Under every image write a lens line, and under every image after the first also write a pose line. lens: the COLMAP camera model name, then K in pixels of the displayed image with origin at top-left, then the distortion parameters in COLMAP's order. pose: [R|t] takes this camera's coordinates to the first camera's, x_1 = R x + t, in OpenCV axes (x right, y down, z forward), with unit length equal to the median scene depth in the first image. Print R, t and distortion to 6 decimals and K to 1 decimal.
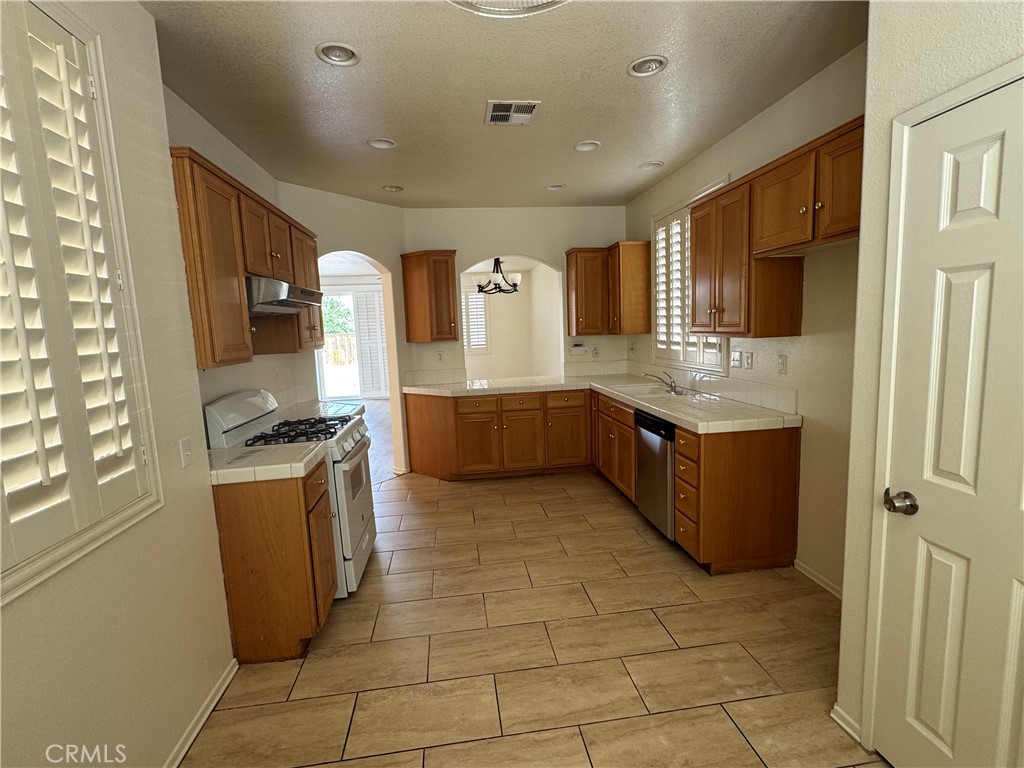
lens RADIAL K [[483.7, 0, 517.8], [0, 483.7, 387.3], [0, 0, 1]] dist [-0.001301, -0.002194]
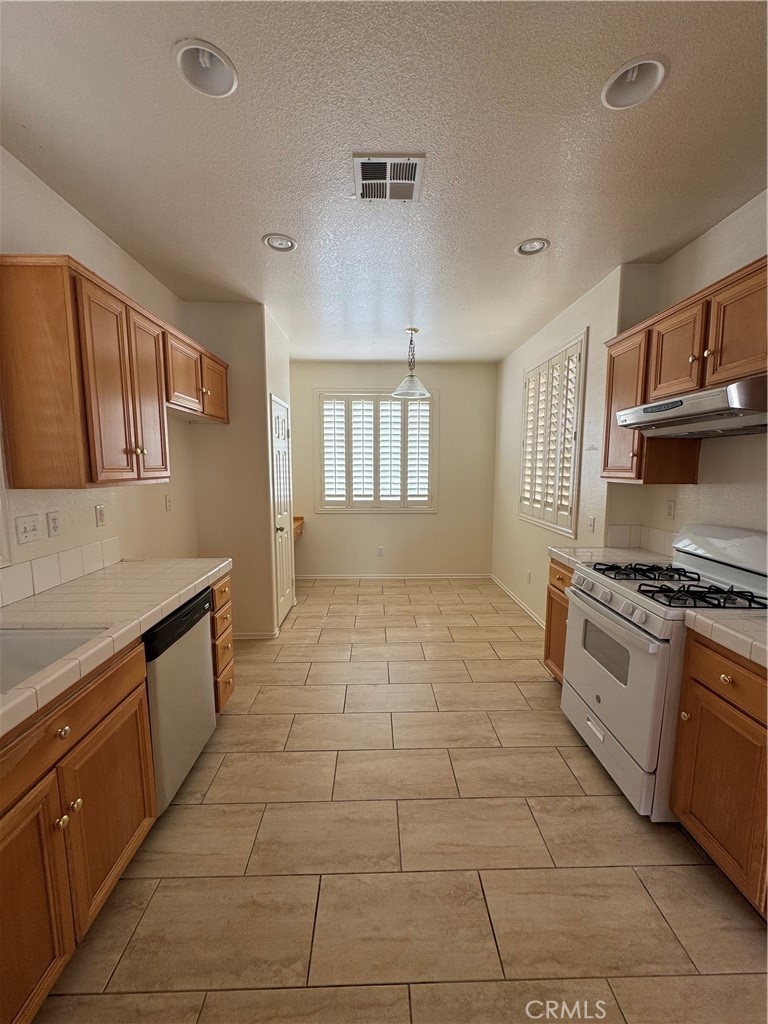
lens RADIAL K [[410.9, 0, 381.7], [0, 410.9, 513.3], [0, 0, 1]] dist [-0.000439, 0.000848]
pose [[-0.991284, 0.025182, 0.129310, -0.078625], [0.055728, 0.969567, 0.238399, -0.224244], [-0.119371, 0.243527, -0.962520, 1.829929]]
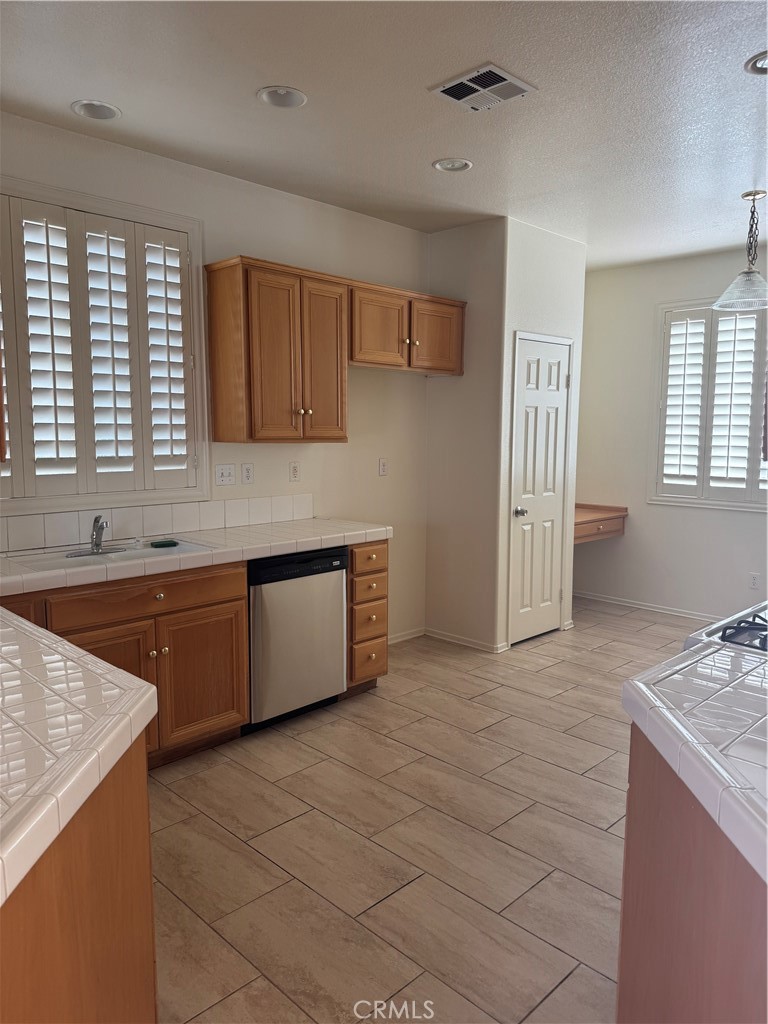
lens RADIAL K [[721.6, 0, 380.5], [0, 721.6, 510.8], [0, 0, 1]] dist [0.055152, -0.020821]
pose [[-0.593808, -0.057658, 0.802538, -0.789425], [0.120524, 0.979802, 0.159571, -0.195243], [-0.795528, 0.191480, -0.574865, 1.868265]]
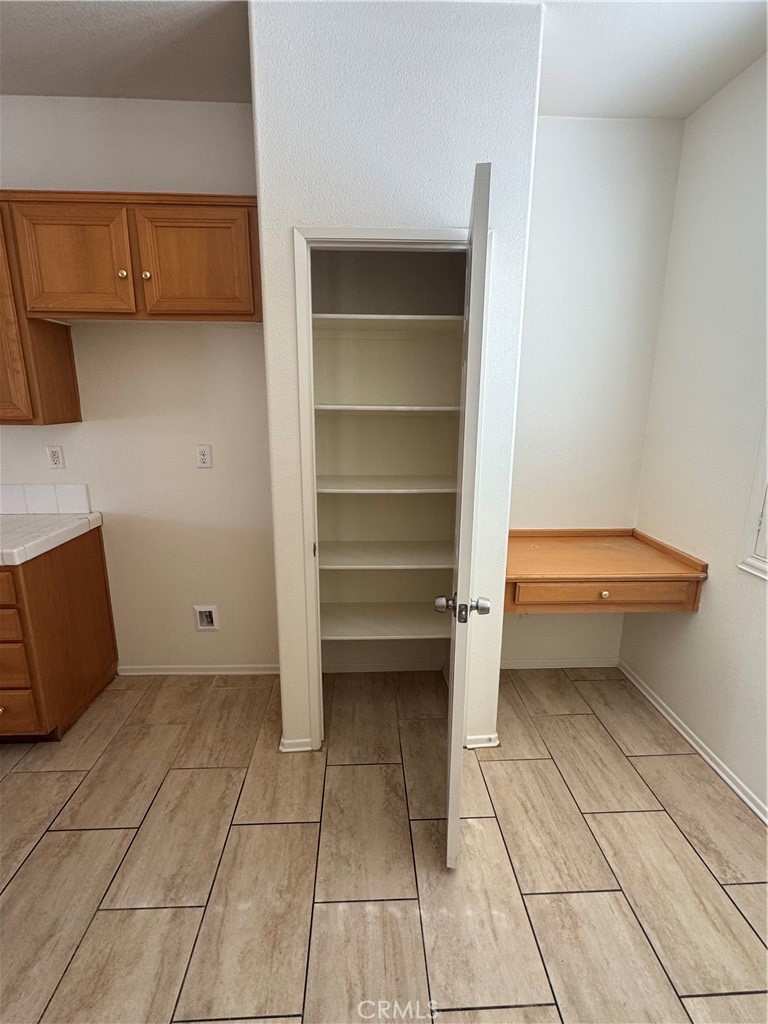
lens RADIAL K [[483.7, 0, 388.4], [0, 483.7, 513.2], [0, 0, 1]] dist [-0.001301, -0.002194]
pose [[0.092092, -0.191890, 0.977086, -0.241586], [0.116885, 0.976555, 0.180769, -0.039962], [-0.988867, 0.097559, 0.112362, 0.388703]]
